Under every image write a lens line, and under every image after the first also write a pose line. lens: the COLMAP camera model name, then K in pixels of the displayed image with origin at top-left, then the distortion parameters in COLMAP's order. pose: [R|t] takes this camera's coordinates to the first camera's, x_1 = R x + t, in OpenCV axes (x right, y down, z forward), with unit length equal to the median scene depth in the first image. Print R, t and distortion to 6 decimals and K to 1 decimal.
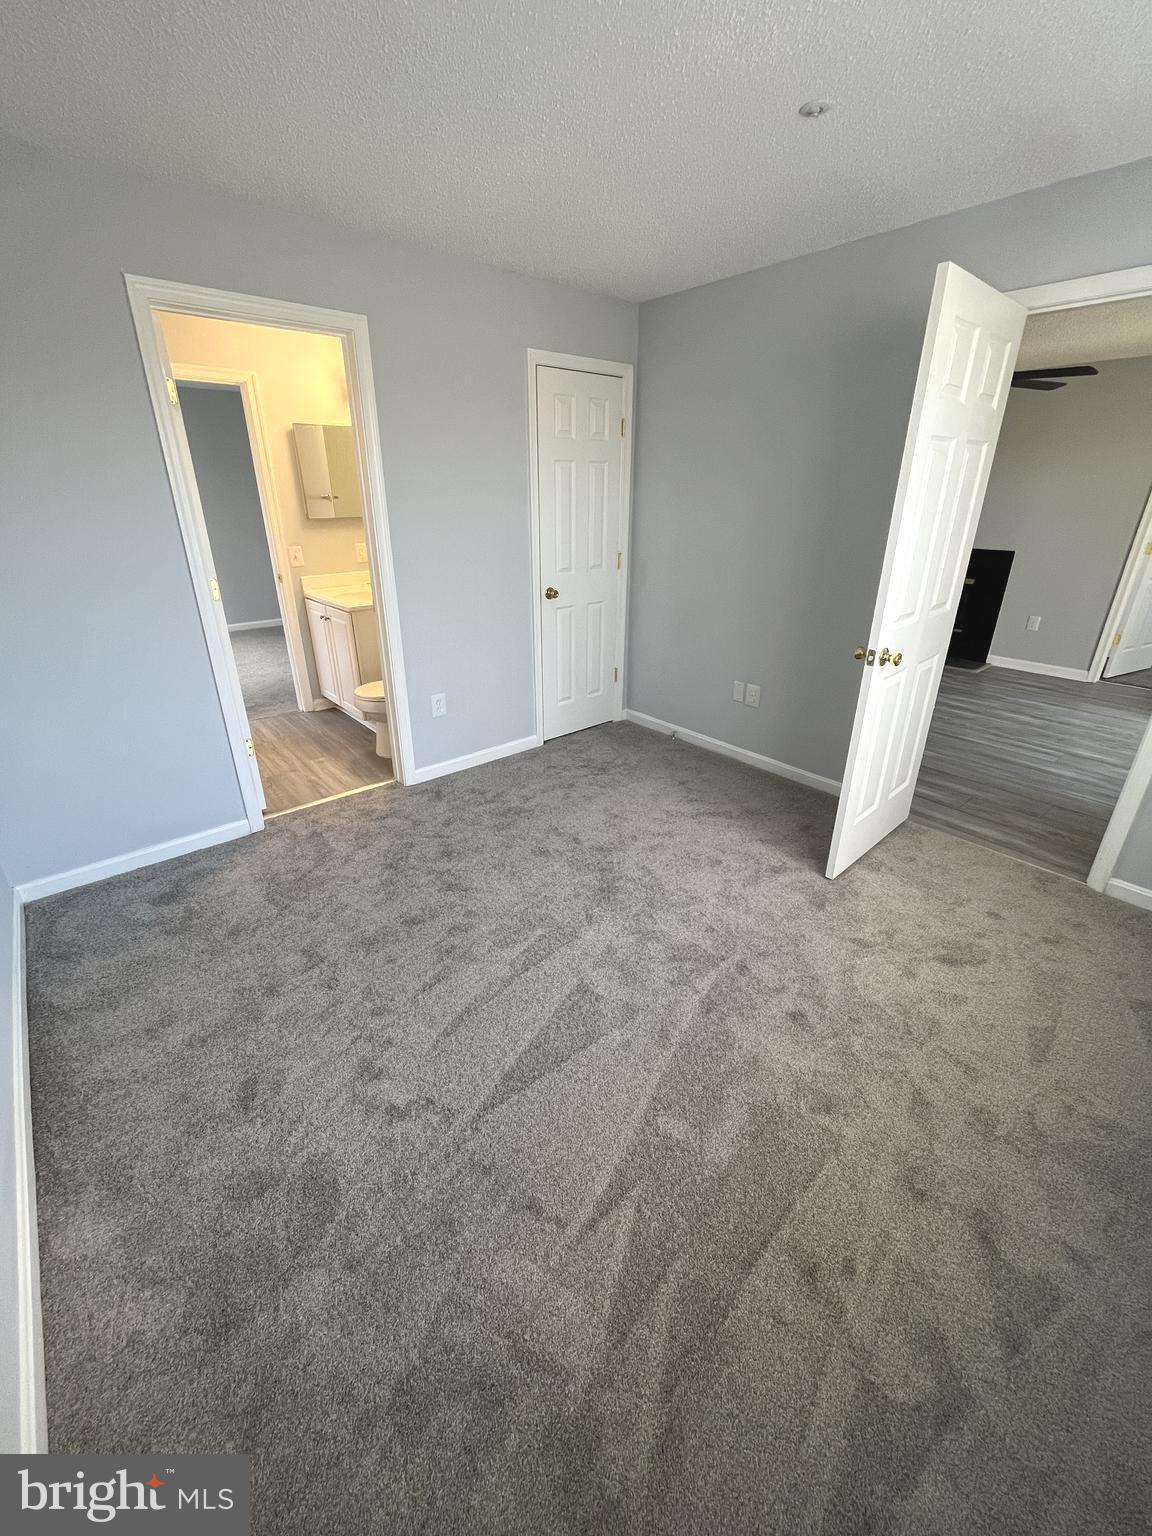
lens RADIAL K [[626.0, 0, 573.1], [0, 626.0, 767.9], [0, 0, 1]] dist [-0.003192, 0.000706]
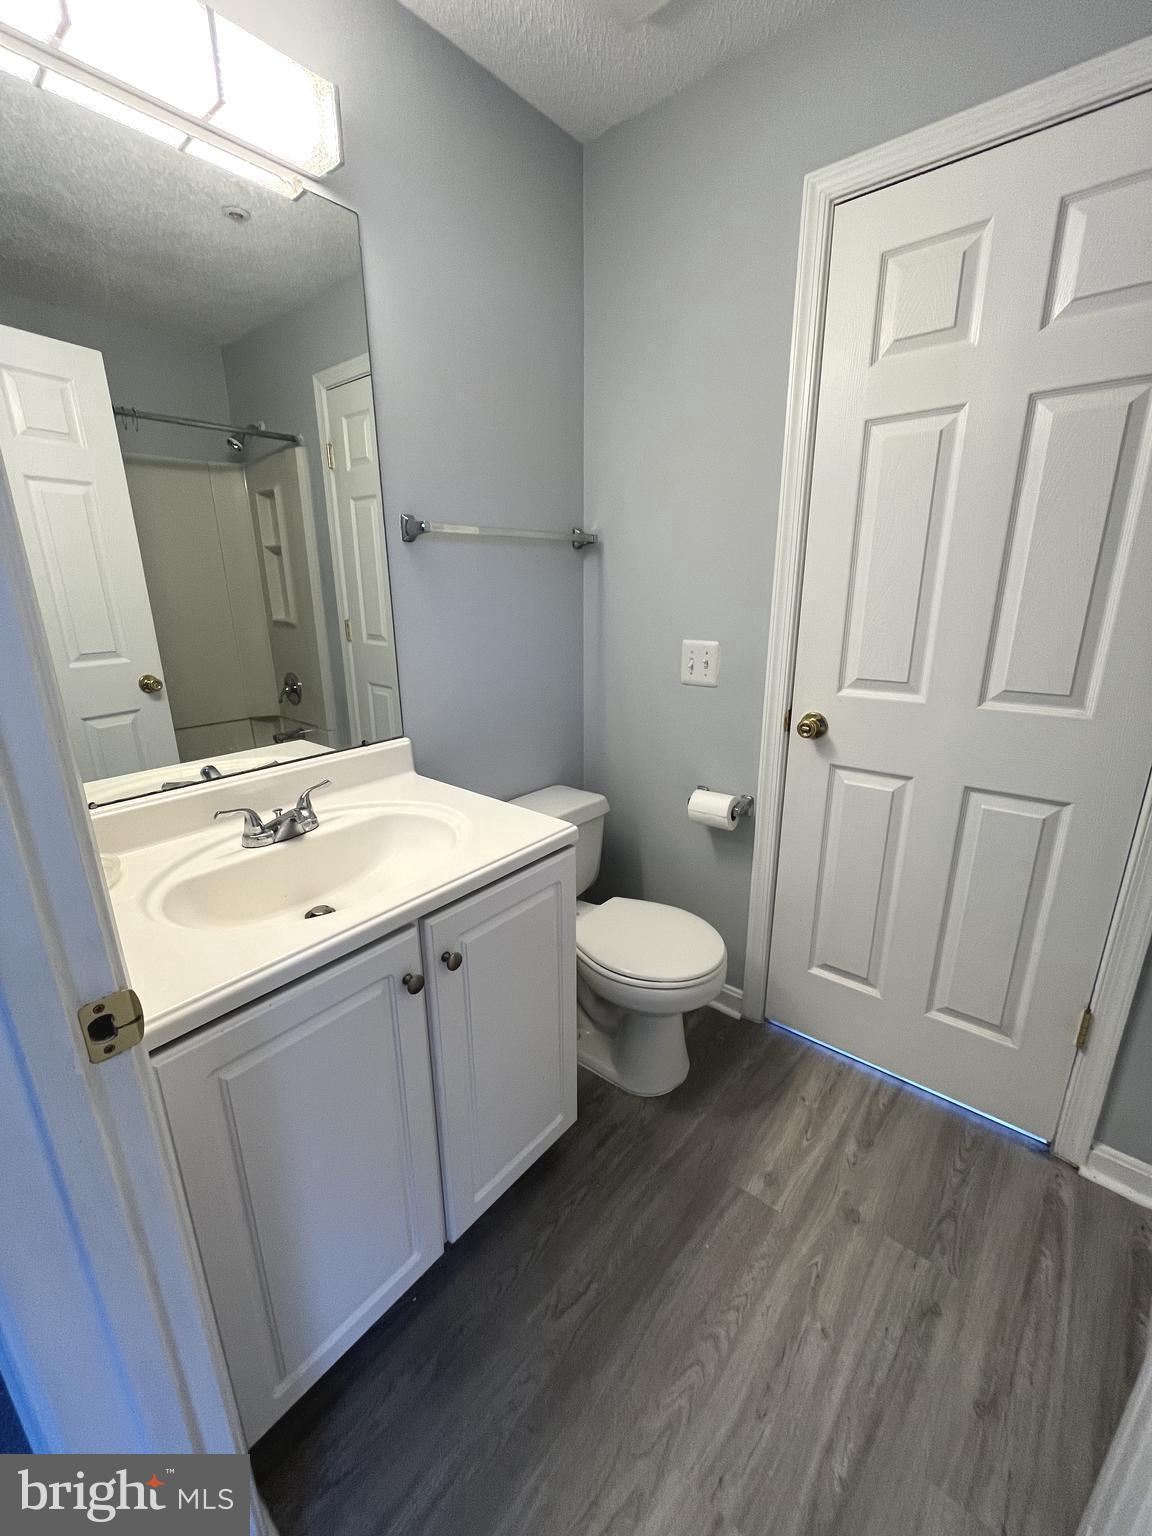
lens RADIAL K [[626.0, 0, 573.1], [0, 626.0, 767.9], [0, 0, 1]] dist [-0.003192, 0.000706]
pose [[-0.178474, -0.304633, 0.935599, -0.577582], [0.392482, 0.849903, 0.351600, -0.355347], [-0.902278, 0.429957, -0.032122, 0.880602]]
